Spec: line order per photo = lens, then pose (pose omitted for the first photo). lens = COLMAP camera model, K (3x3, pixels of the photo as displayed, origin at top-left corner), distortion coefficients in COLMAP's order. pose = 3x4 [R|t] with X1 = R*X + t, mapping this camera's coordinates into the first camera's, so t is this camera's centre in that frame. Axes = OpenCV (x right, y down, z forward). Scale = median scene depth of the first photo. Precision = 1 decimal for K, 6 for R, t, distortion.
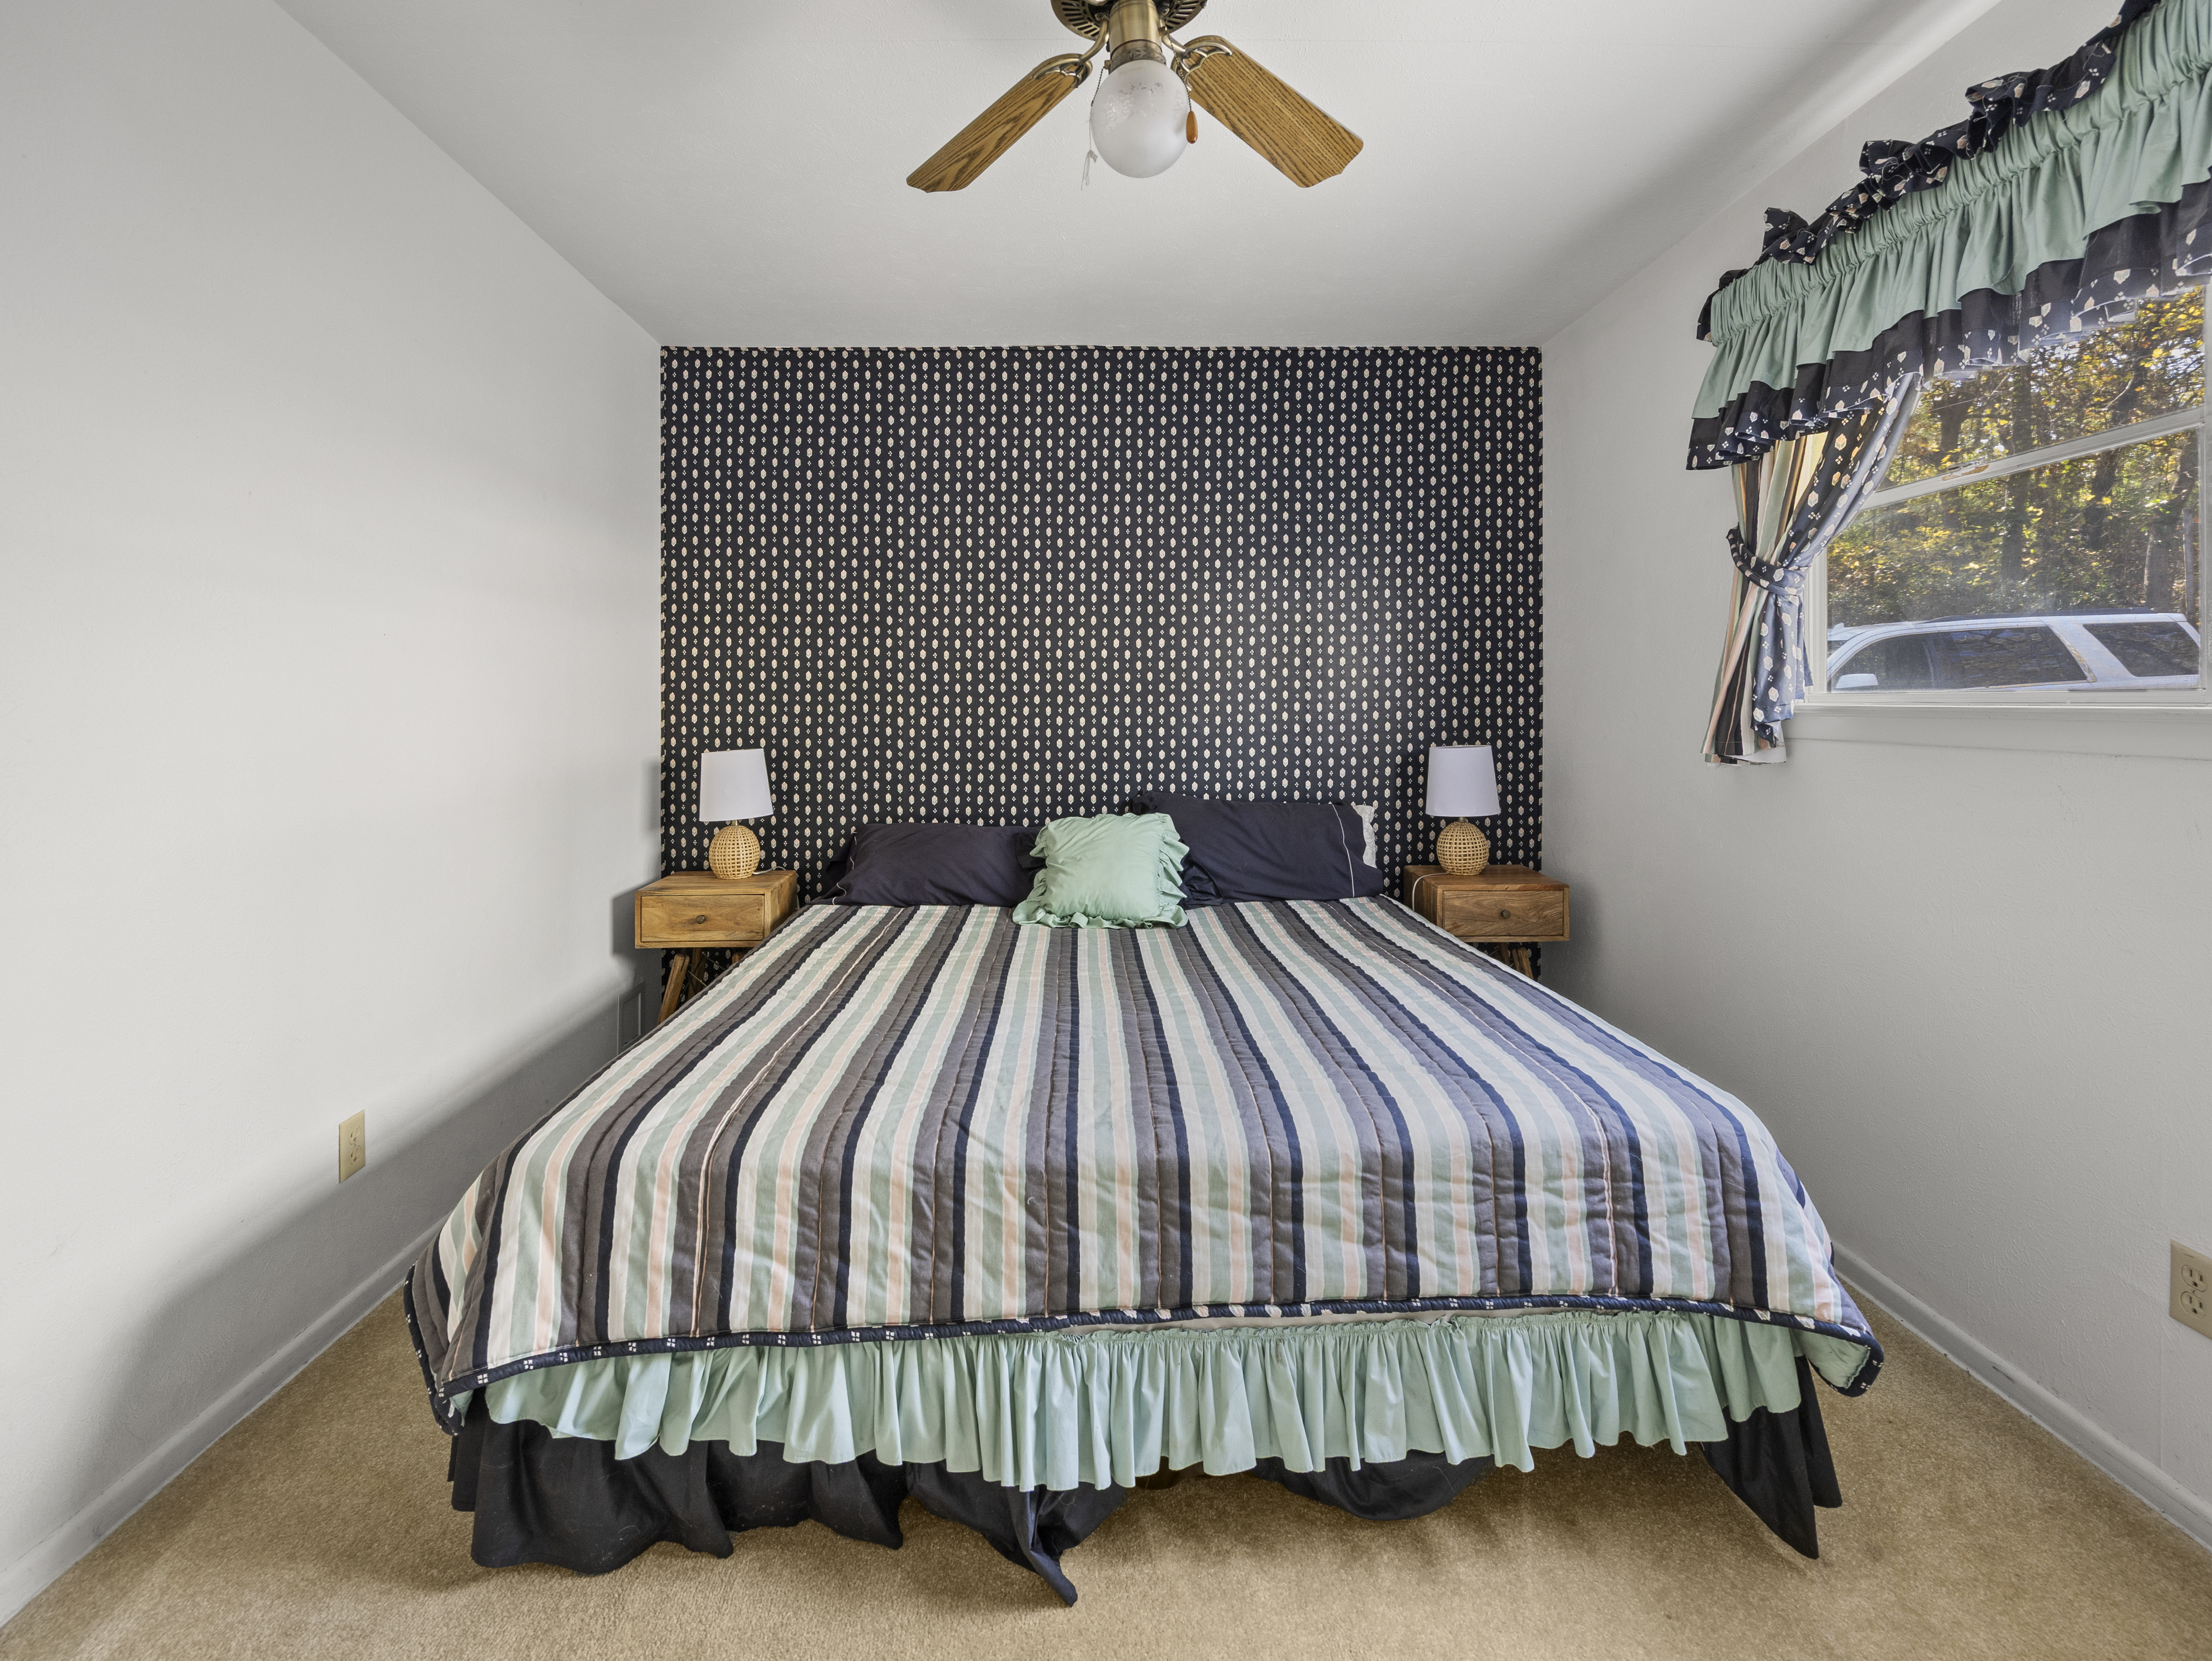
lens RADIAL K [[1019.1, 0, 1083.4], [0, 1019.1, 720.5], [0, 0, 1]] dist [-0.004652, 0.000039]
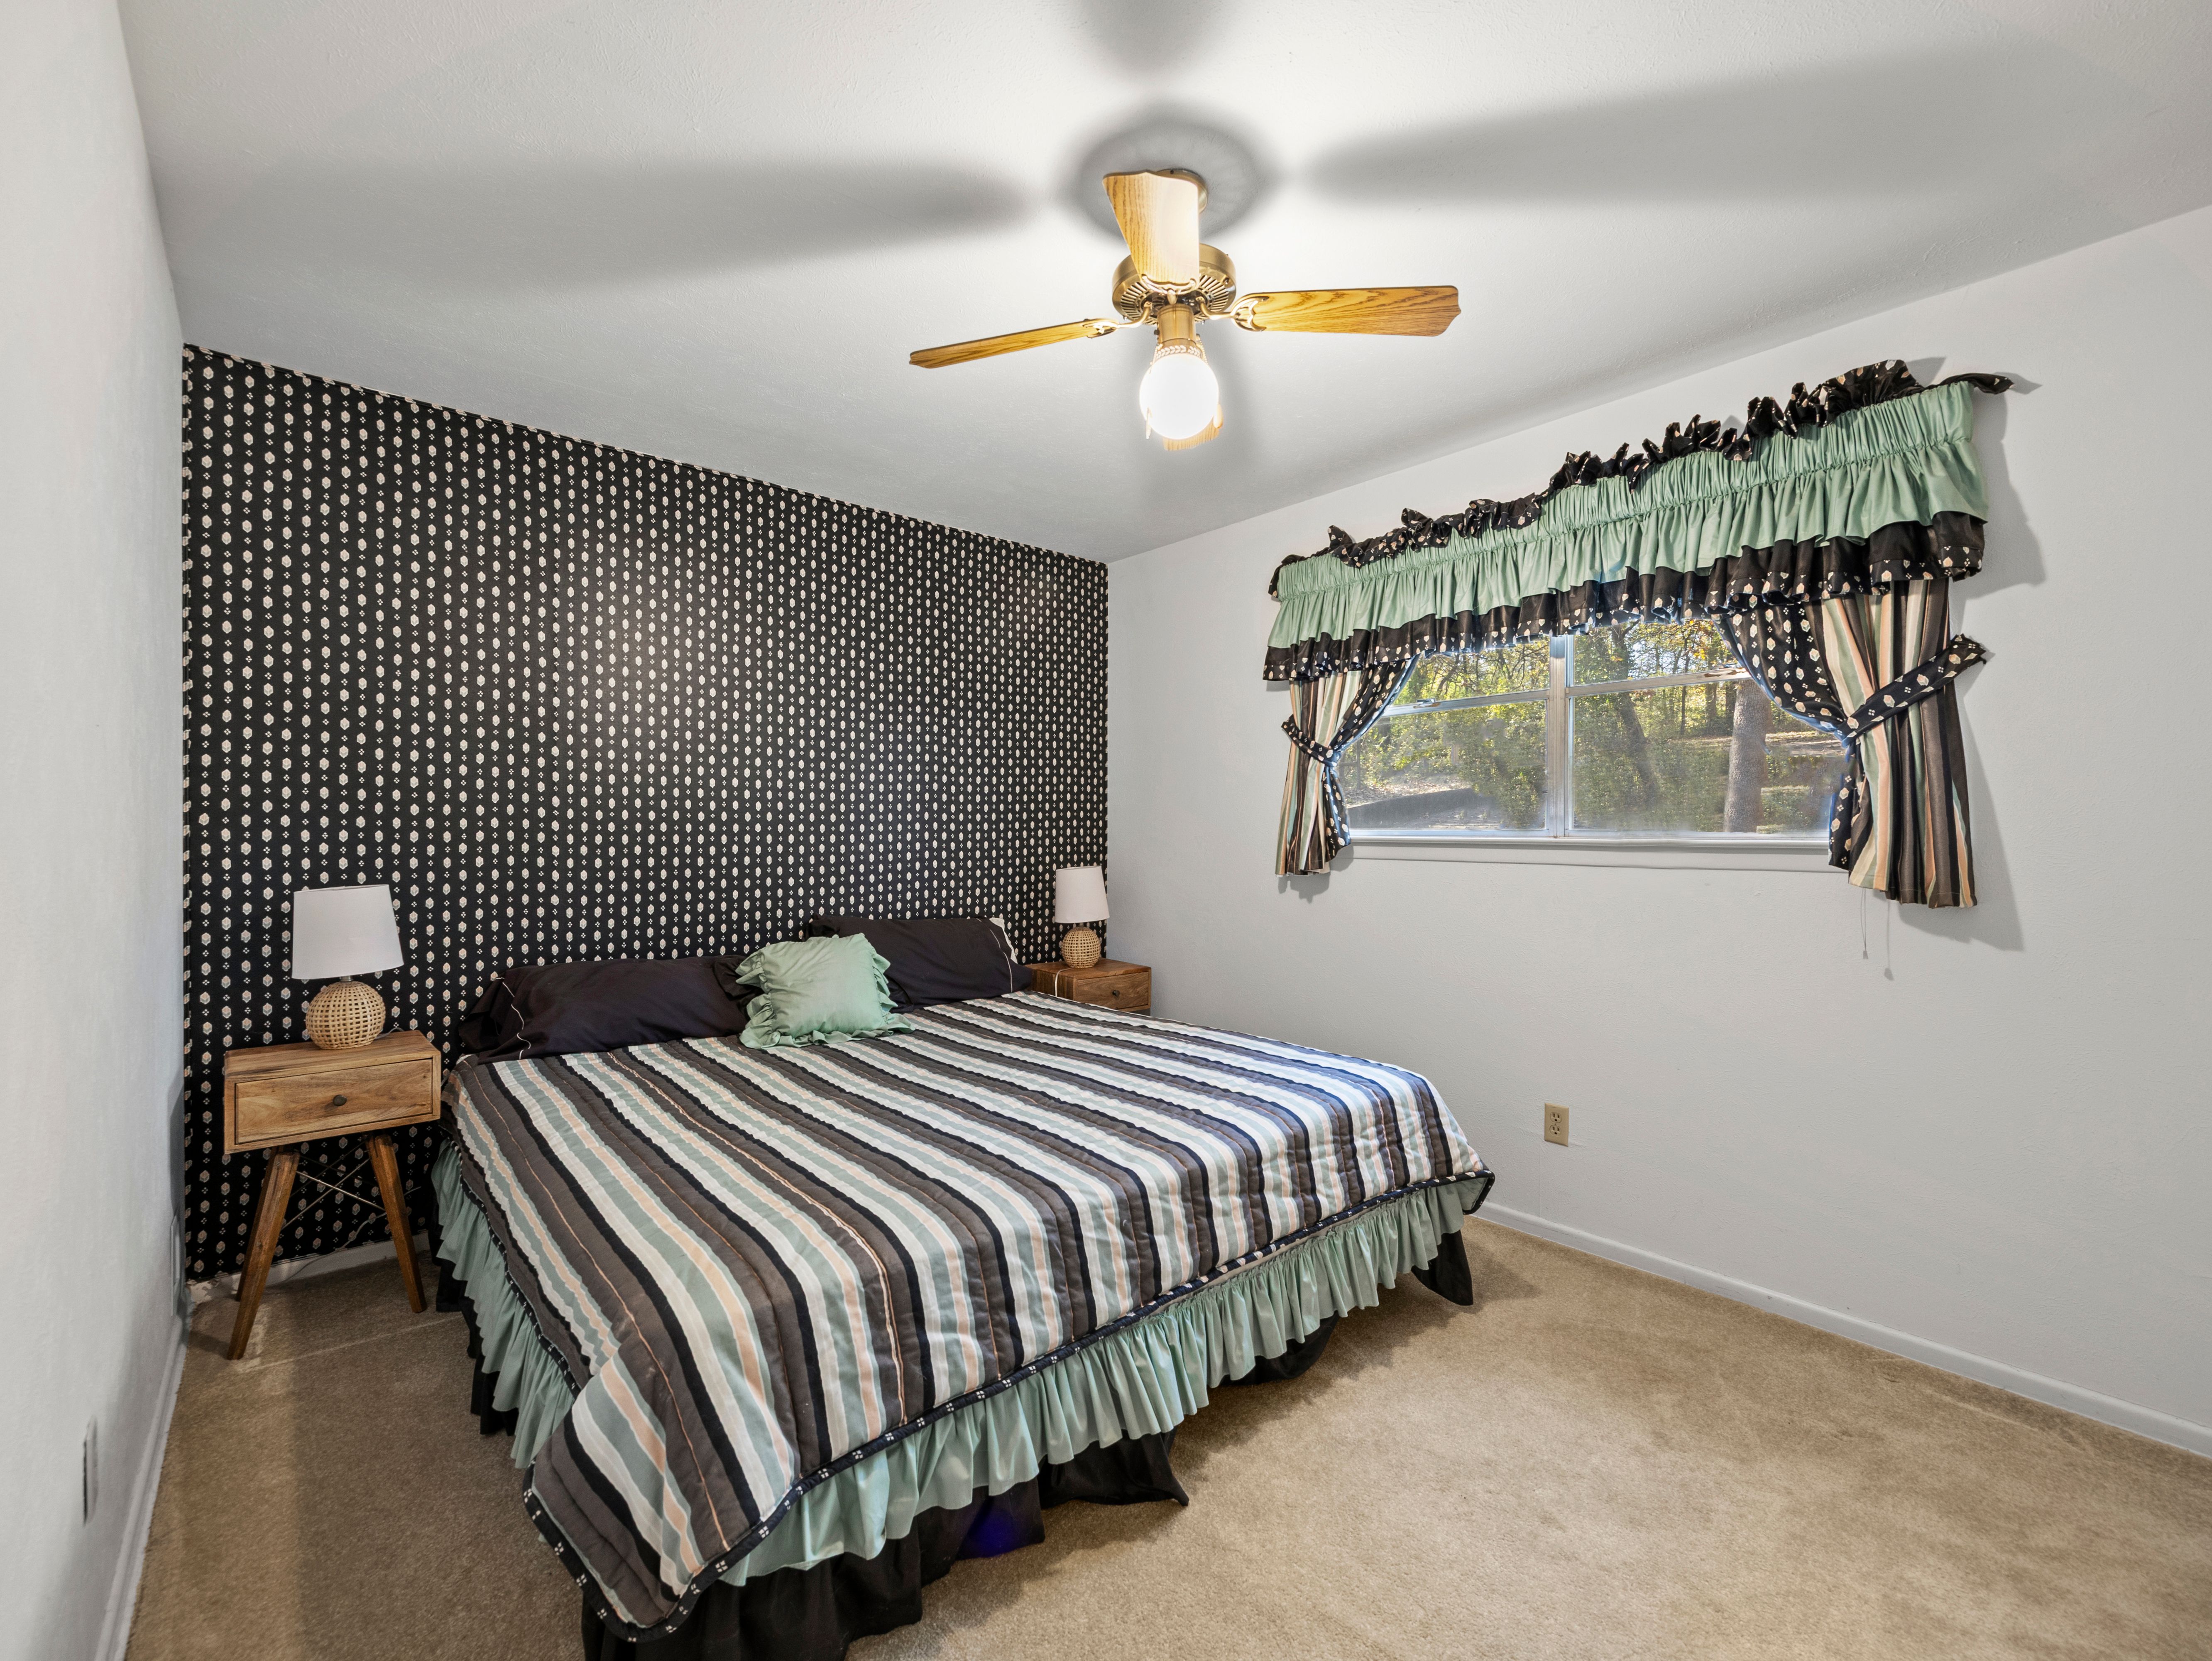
lens RADIAL K [[962.2, 0, 1106.2], [0, 962.2, 859.1], [0, 0, 1]] dist [-0.006296, 0.000104]
pose [[0.769224, -0.010722, 0.638890, -0.505580], [0.004289, 0.999923, 0.011617, 0.001023], [-0.638965, -0.006196, 0.769211, 0.054882]]
